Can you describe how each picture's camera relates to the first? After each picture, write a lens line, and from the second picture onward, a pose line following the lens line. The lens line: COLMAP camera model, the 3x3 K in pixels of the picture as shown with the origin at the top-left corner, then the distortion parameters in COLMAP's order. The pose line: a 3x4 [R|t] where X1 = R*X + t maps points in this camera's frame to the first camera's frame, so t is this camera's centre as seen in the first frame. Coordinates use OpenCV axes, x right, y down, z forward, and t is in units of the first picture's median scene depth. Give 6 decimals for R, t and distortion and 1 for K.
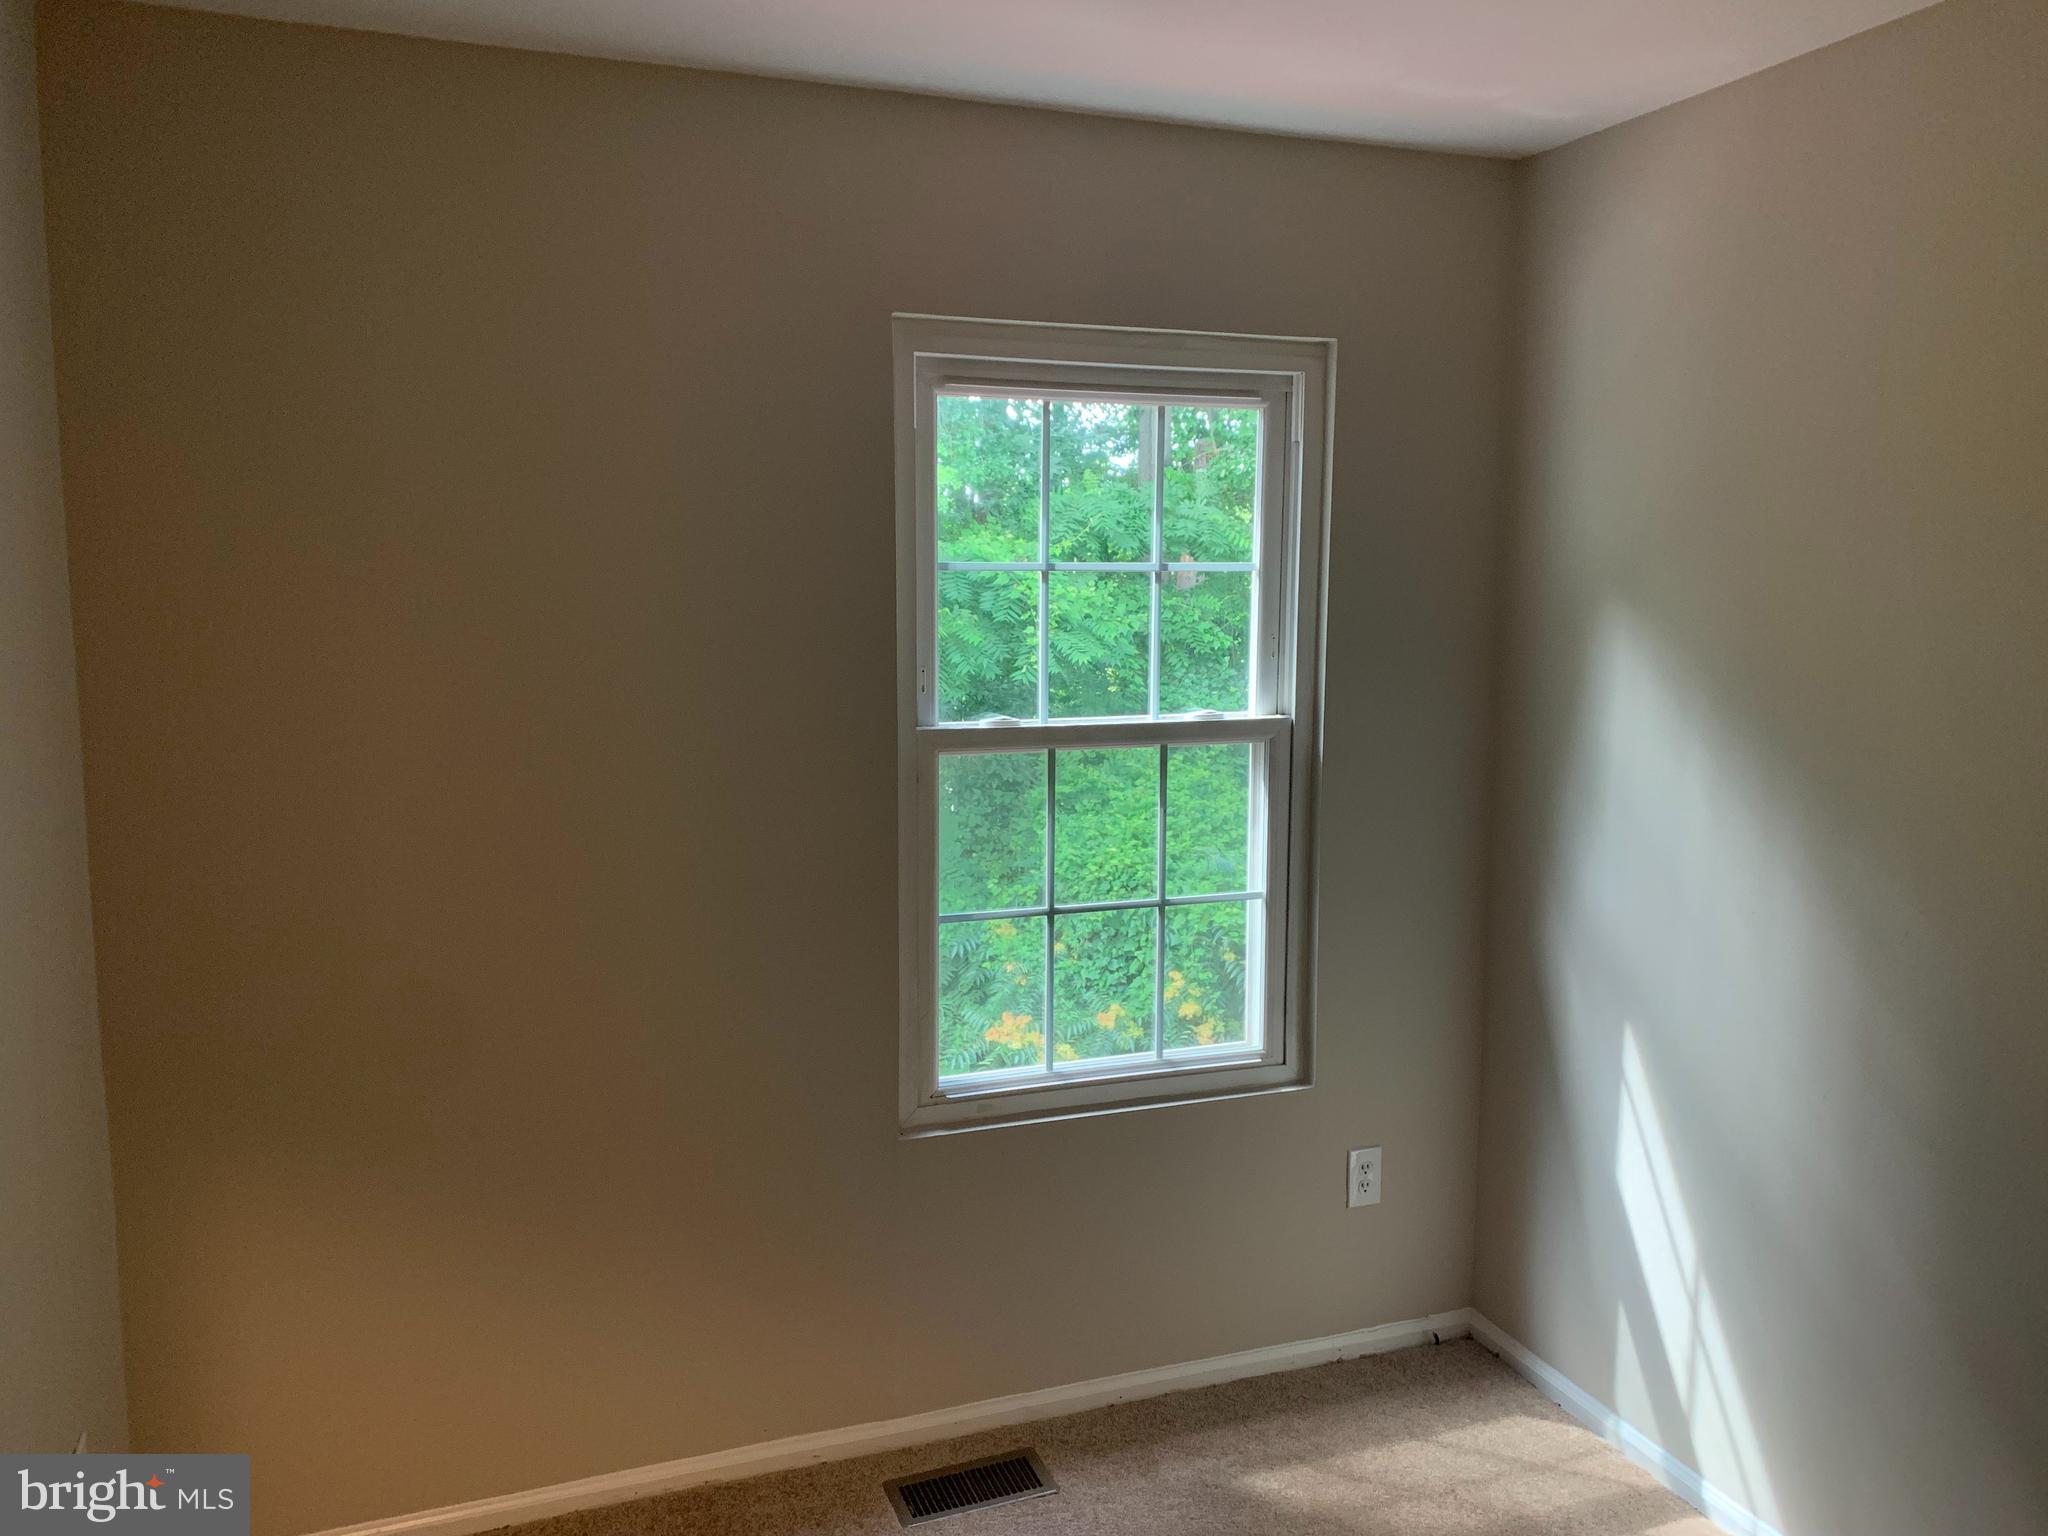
lens RADIAL K [[1561.3, 0, 1023.7], [0, 1561.3, 764.8], [0, 0, 1]] dist [0.057187, -0.091589]
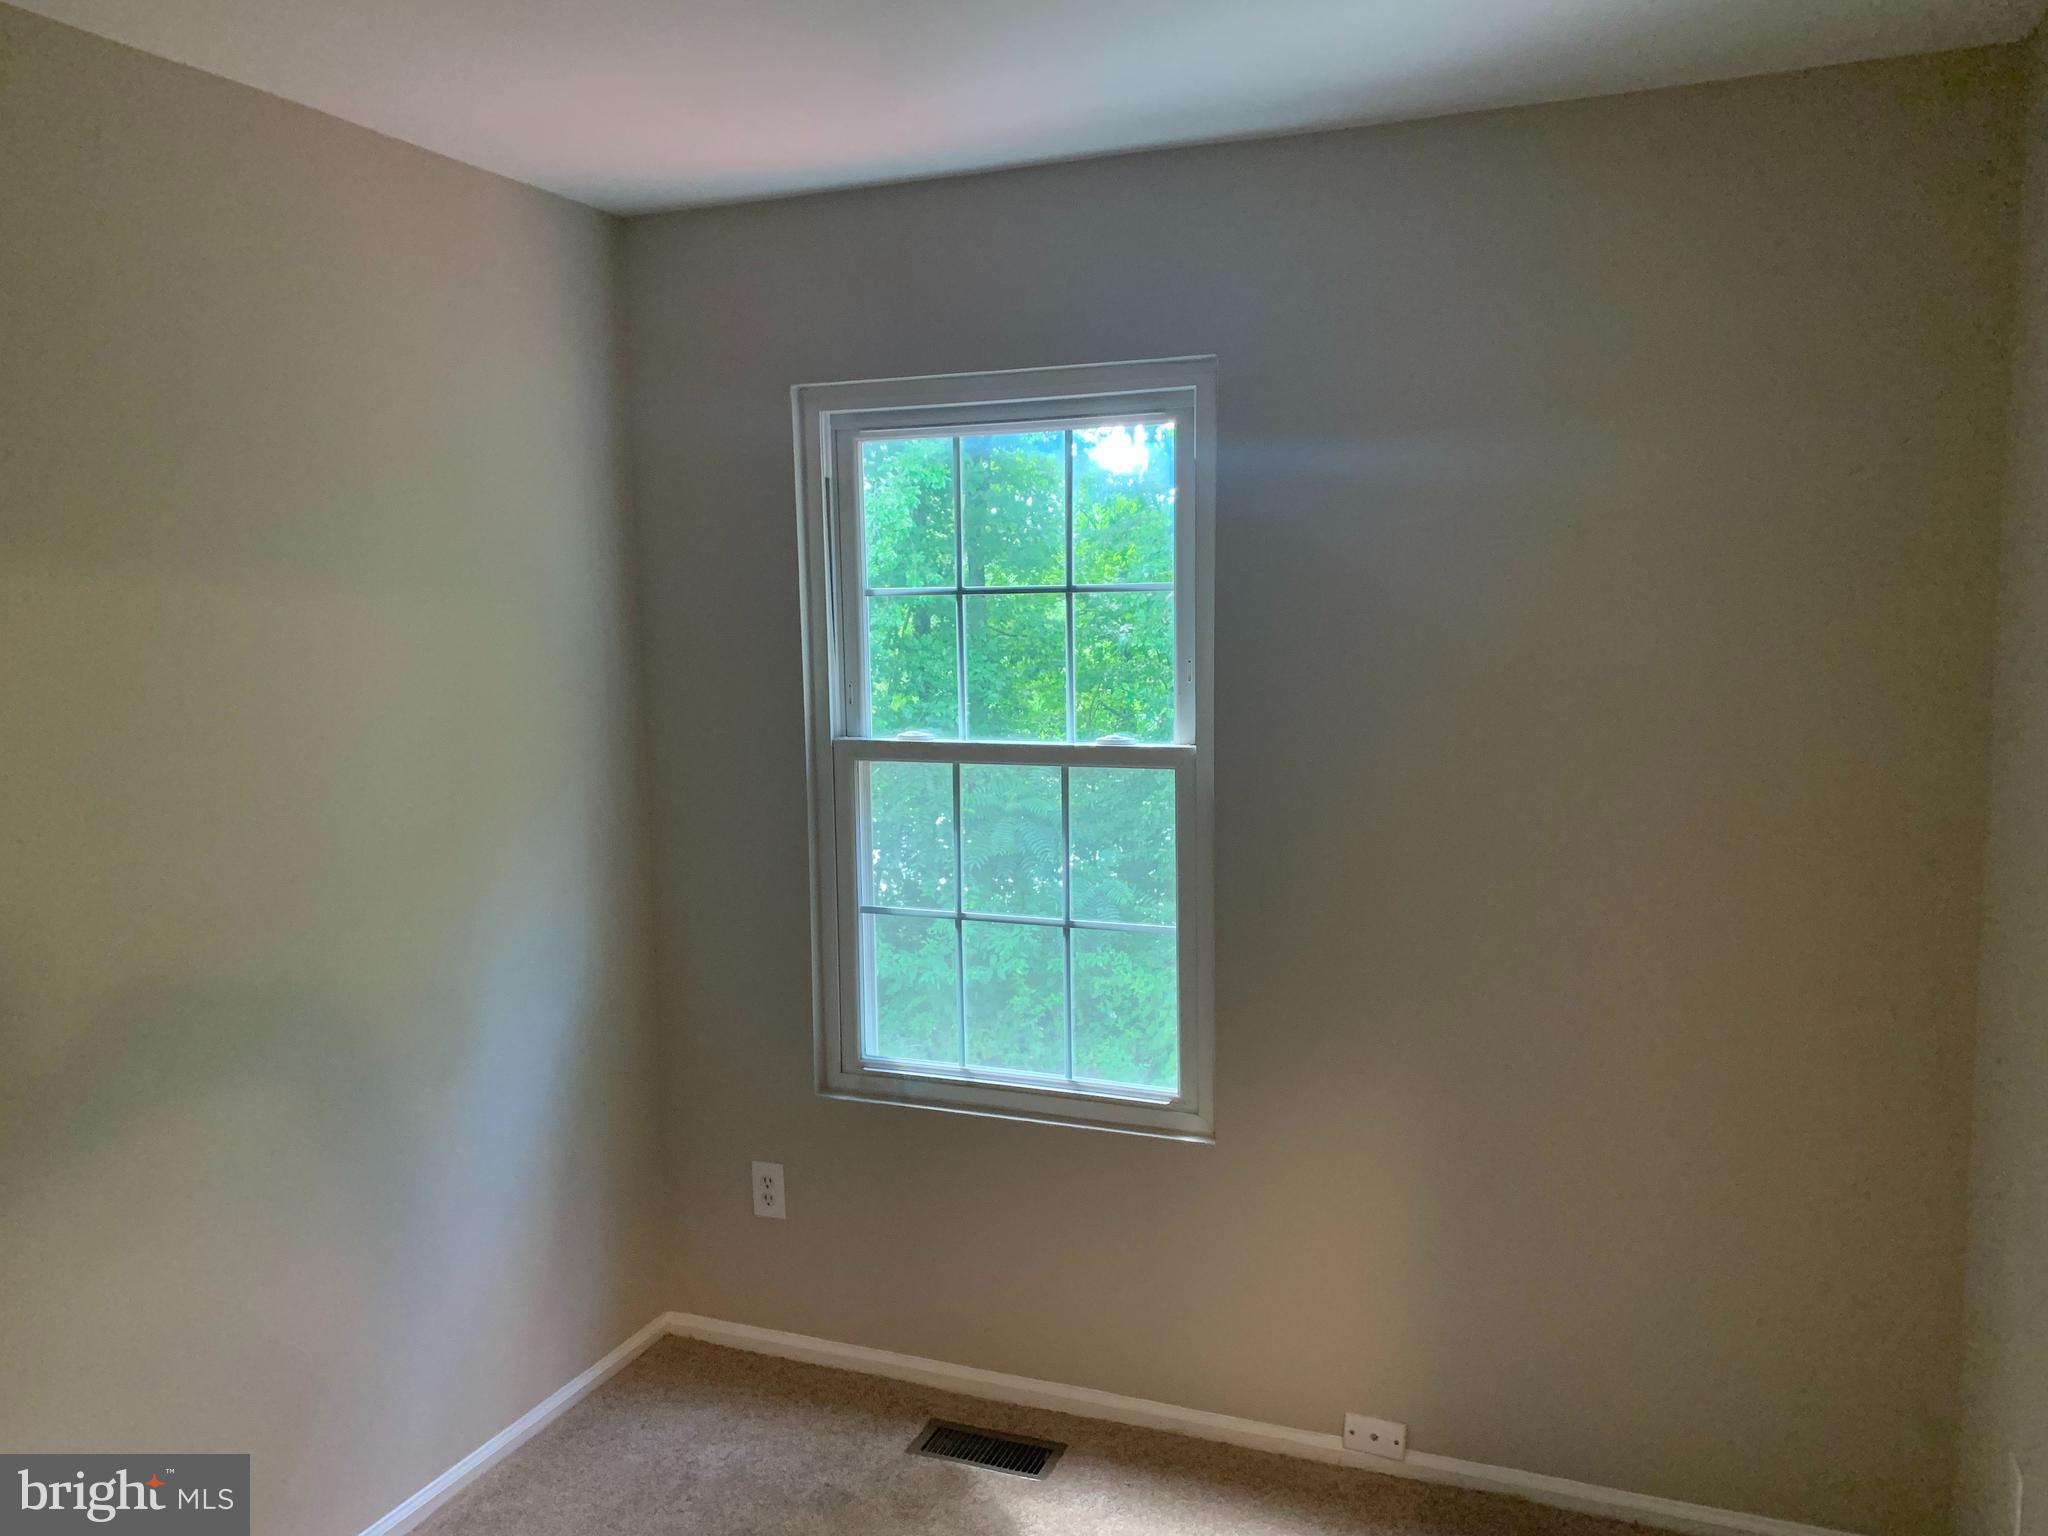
lens RADIAL K [[1445.5, 0, 1024.0], [0, 1445.5, 768.0], [0, 0, 1]] dist [0.061854, -0.063299]
pose [[0.771678, 0.068448, -0.632320, 0.665373], [-0.071120, 0.997243, 0.021157, -0.031024], [0.632025, 0.028644, 0.774419, 0.261672]]
